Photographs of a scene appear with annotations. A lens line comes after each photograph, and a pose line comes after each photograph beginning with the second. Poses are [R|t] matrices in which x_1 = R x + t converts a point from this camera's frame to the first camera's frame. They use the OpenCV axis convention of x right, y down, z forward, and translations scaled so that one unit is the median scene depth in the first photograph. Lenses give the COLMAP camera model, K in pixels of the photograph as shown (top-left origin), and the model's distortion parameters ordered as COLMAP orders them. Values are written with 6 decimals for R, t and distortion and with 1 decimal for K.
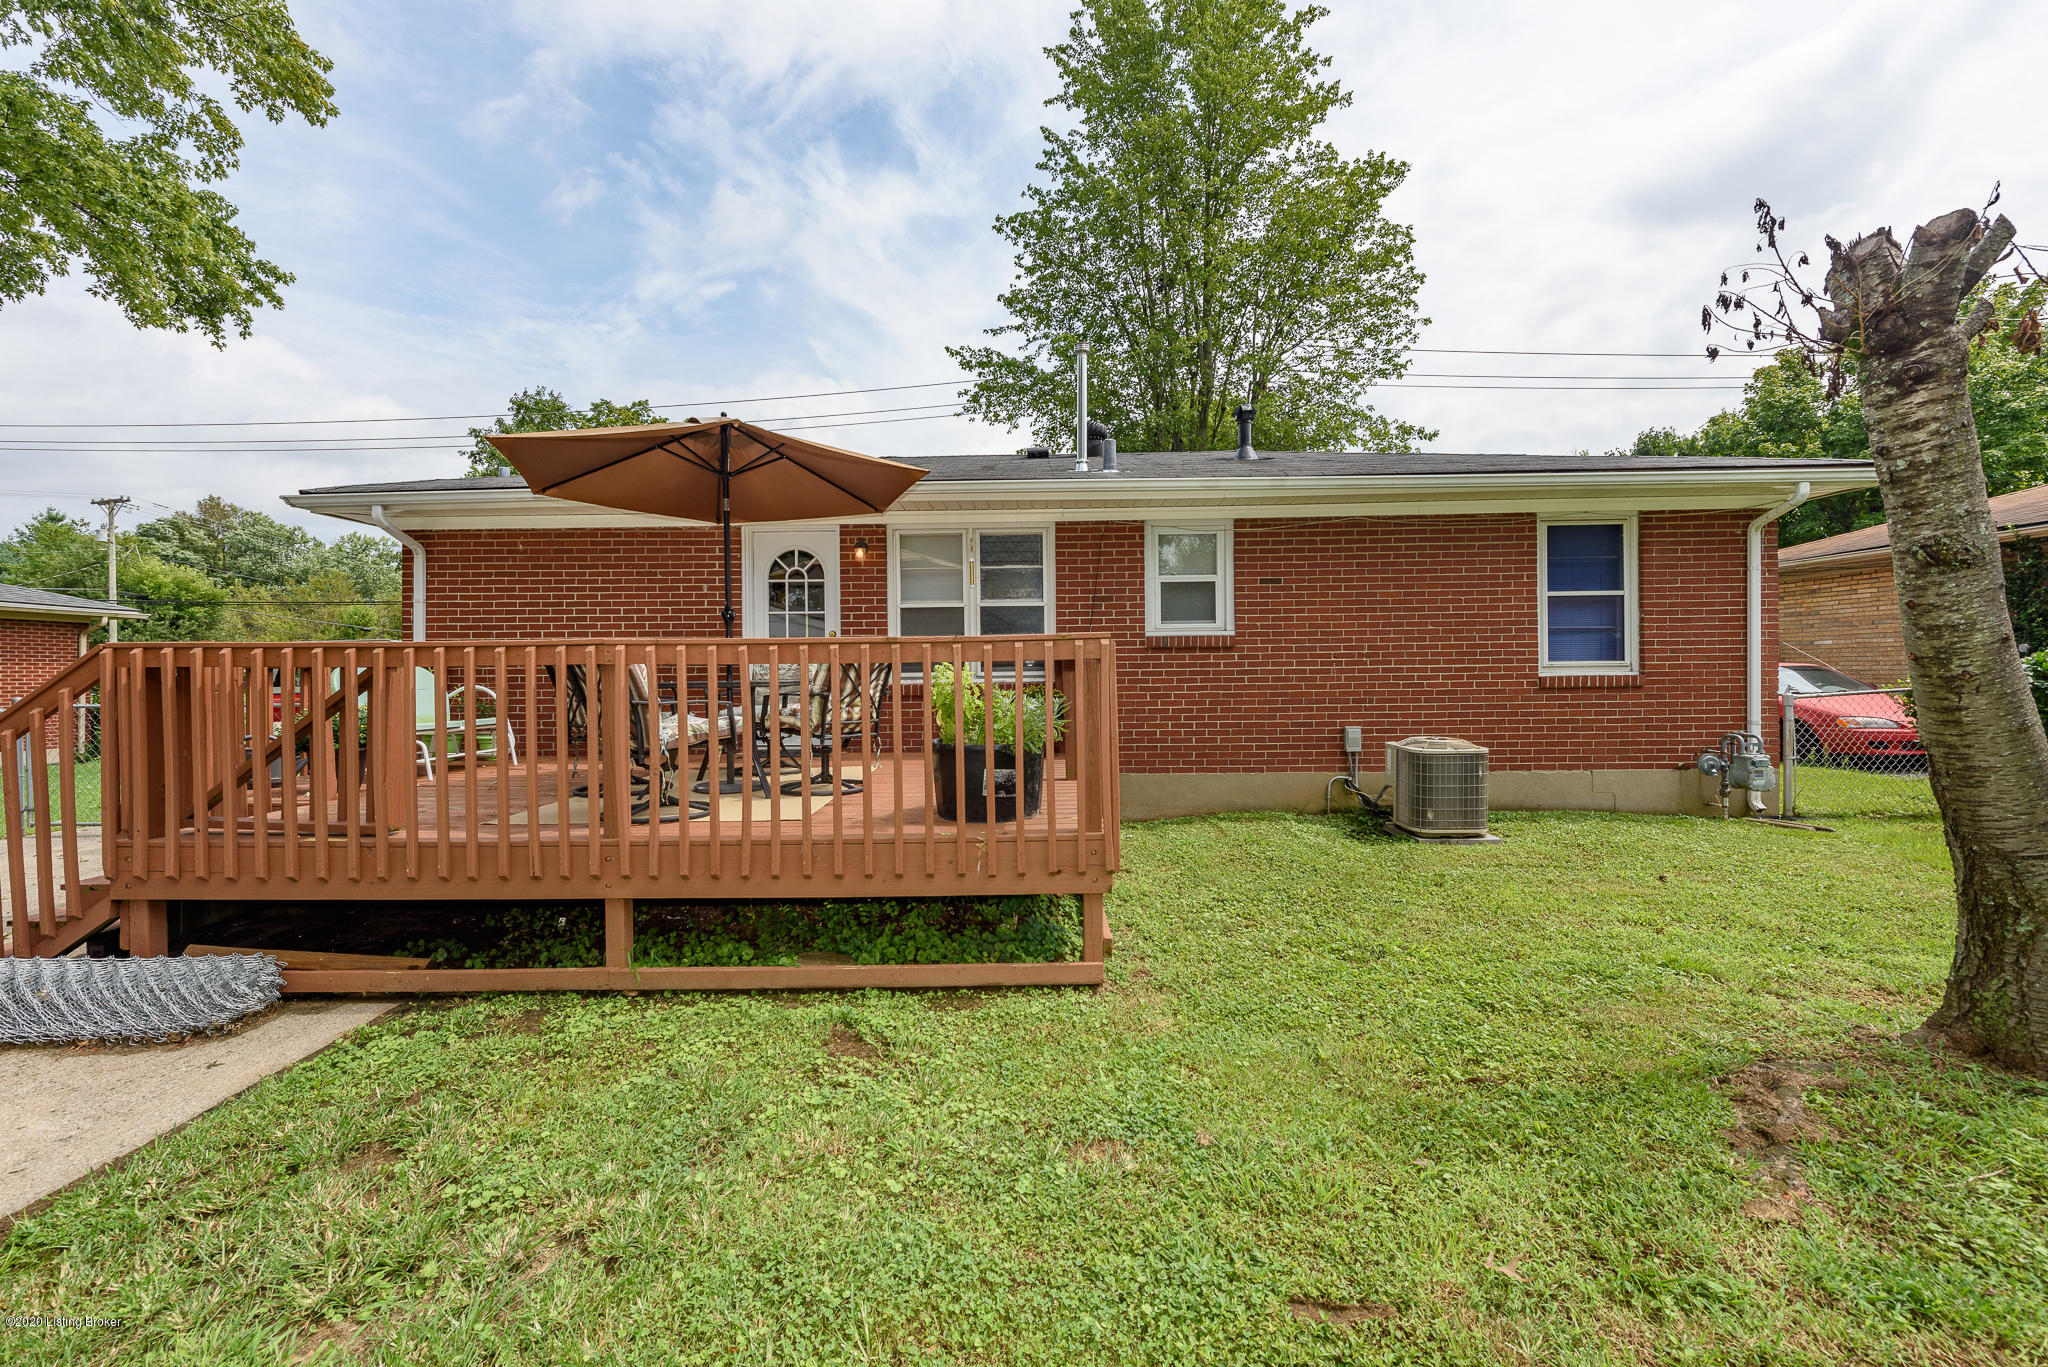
lens RADIAL K [[802.3, 0, 1022.2], [0, 802.3, 679.1], [0, 0, 1]] dist [-0.001076, -0.000017]
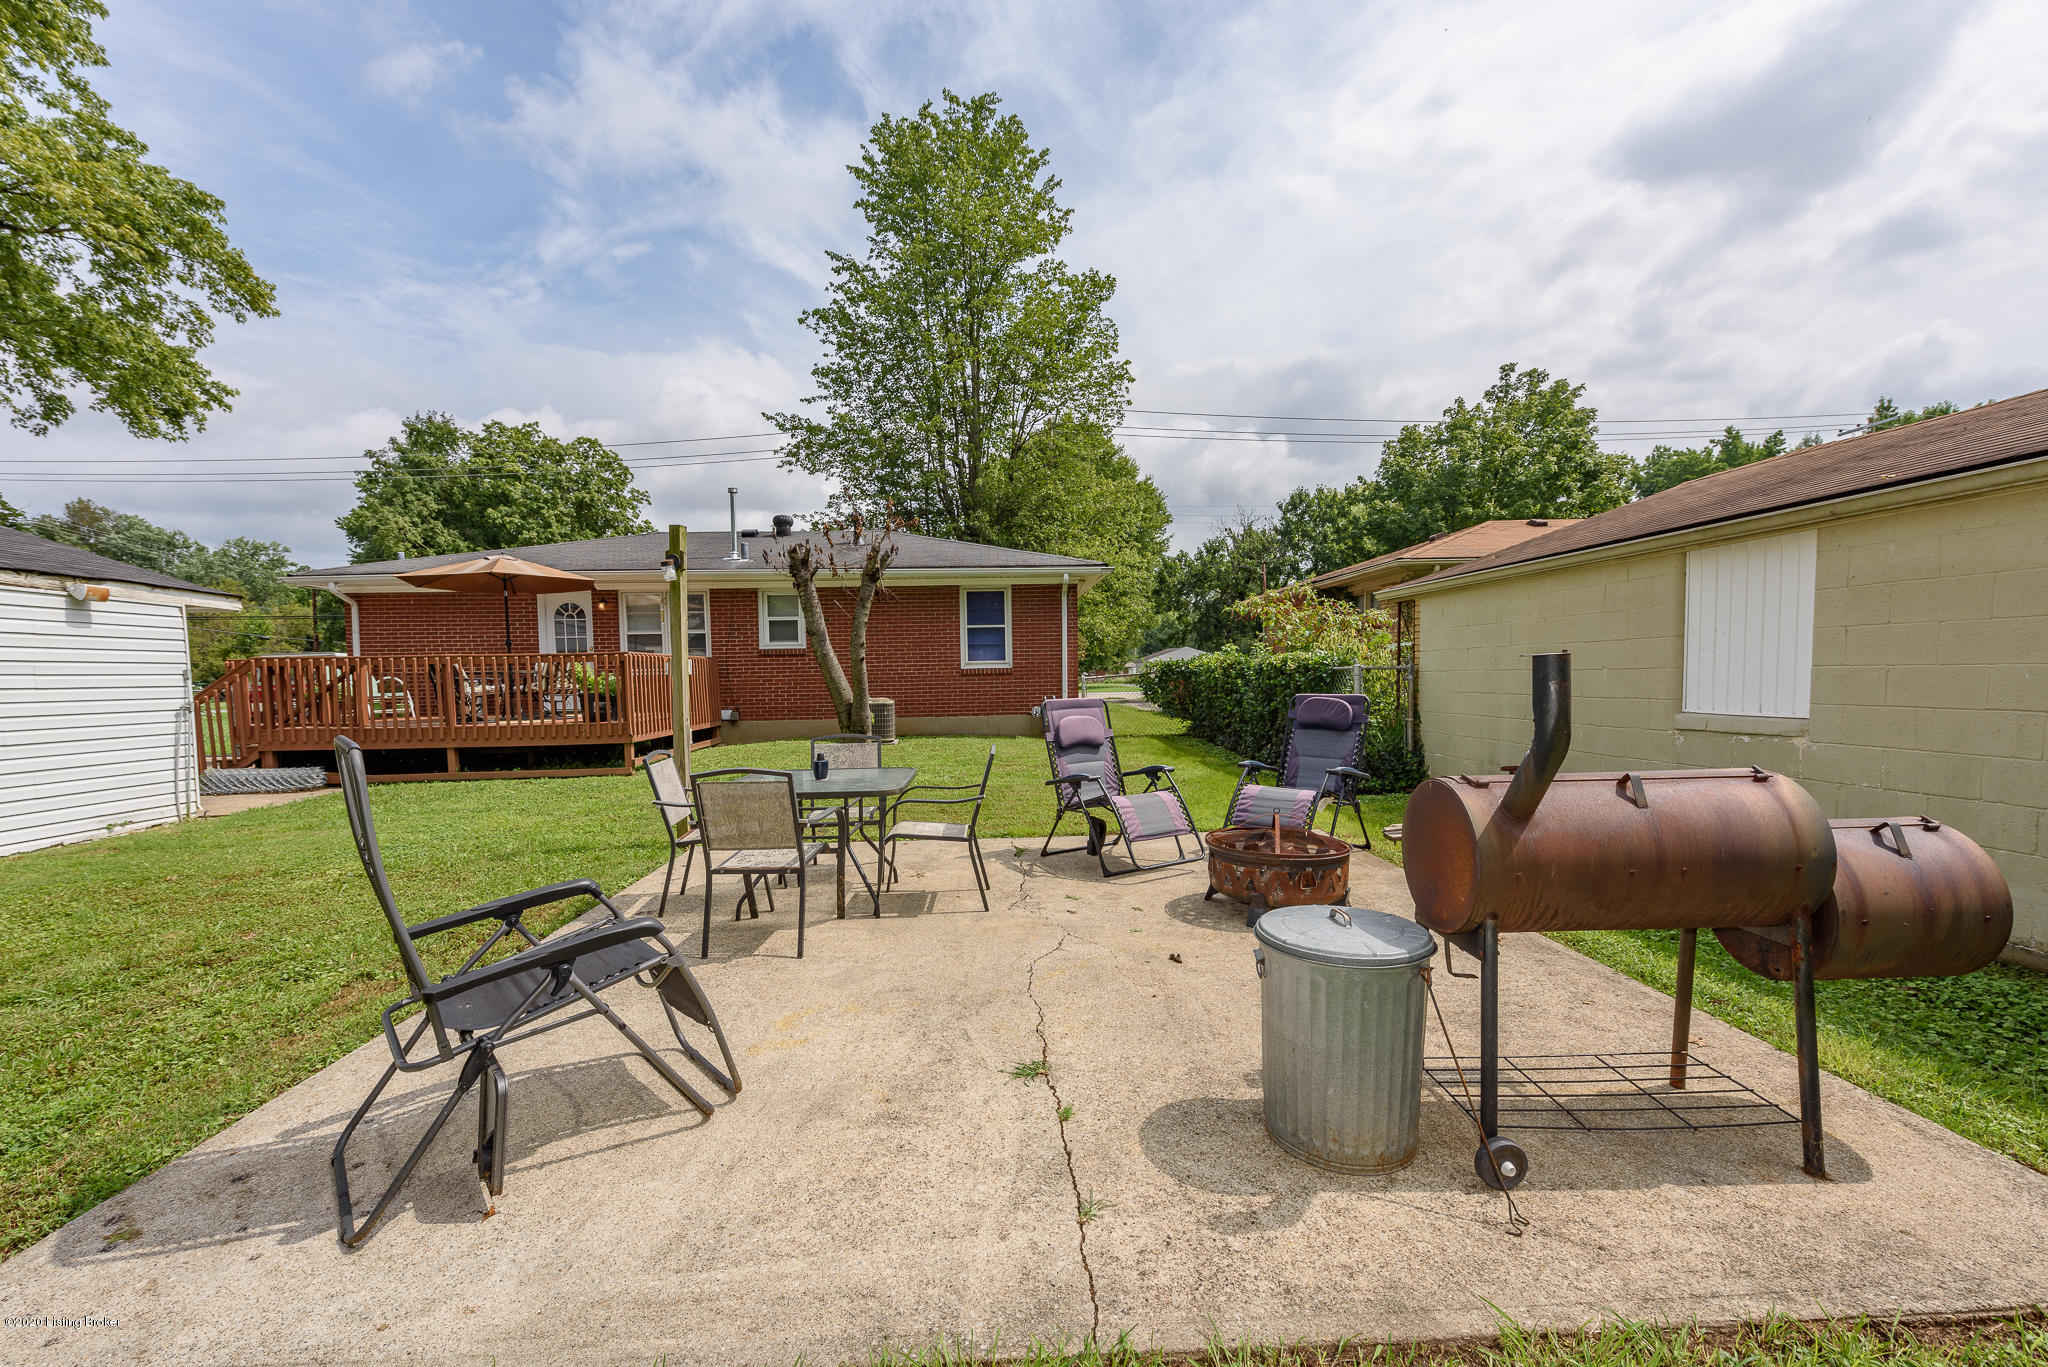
lens RADIAL K [[852.8, 0, 1028.0], [0, 852.8, 693.0], [0, 0, 1]] dist [0.016682, -0.004098]
pose [[0.998064, -0.006369, 0.061864, 0.380410], [0.005500, 0.999884, 0.014208, 0.014657], [-0.061947, -0.013841, 0.997983, -0.609112]]
